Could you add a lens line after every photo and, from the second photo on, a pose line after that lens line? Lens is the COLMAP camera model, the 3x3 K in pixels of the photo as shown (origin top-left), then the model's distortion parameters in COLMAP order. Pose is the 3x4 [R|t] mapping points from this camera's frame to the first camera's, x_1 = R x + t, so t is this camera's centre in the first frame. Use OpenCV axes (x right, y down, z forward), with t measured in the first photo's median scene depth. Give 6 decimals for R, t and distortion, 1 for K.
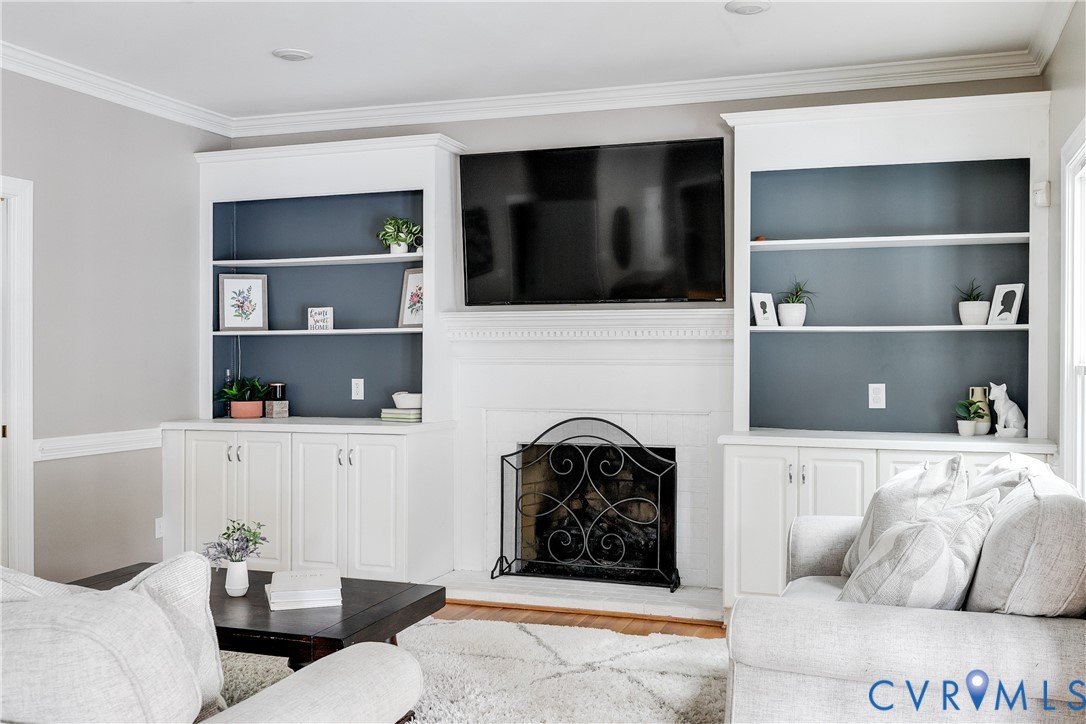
lens RADIAL K [[1088.3, 0, 541.4], [0, 1088.3, 366.5], [0, 0, 1]] dist [0.002552, 0.000000]
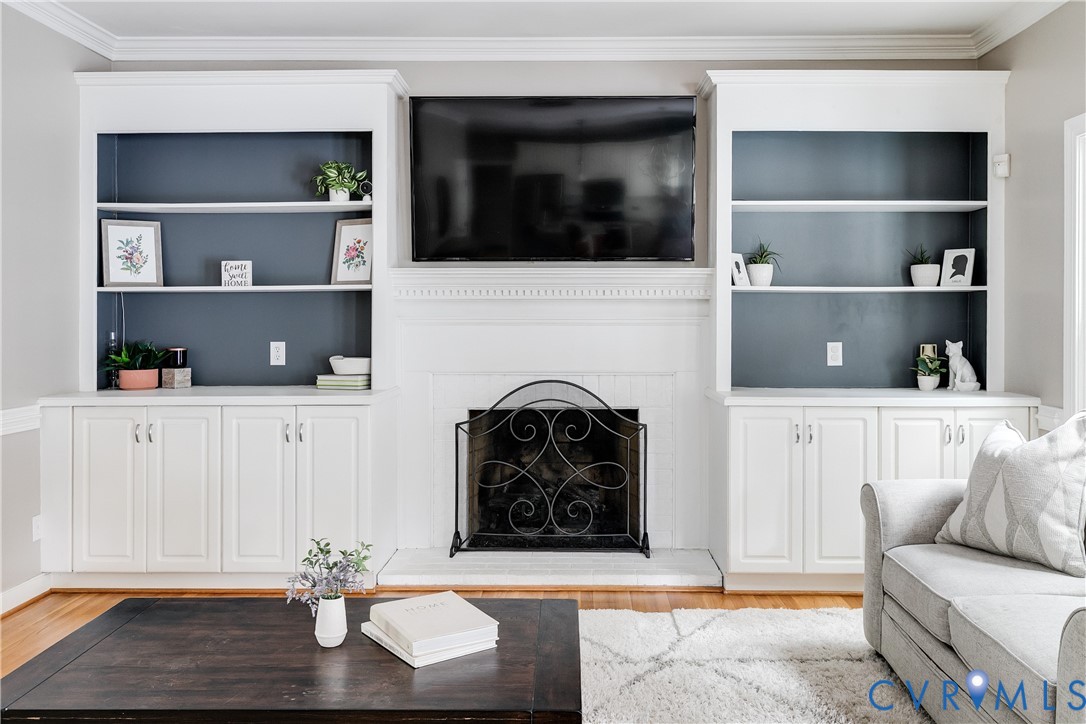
lens RADIAL K [[916.6, 0, 556.1], [0, 916.6, 319.1], [0, 0, 1]] dist [0.009298, -0.009693]
pose [[0.945569, -0.001702, 0.325418, -0.217418], [0.004095, 0.999969, -0.006669, -0.001403], [-0.325396, 0.007639, 0.945547, 0.238998]]
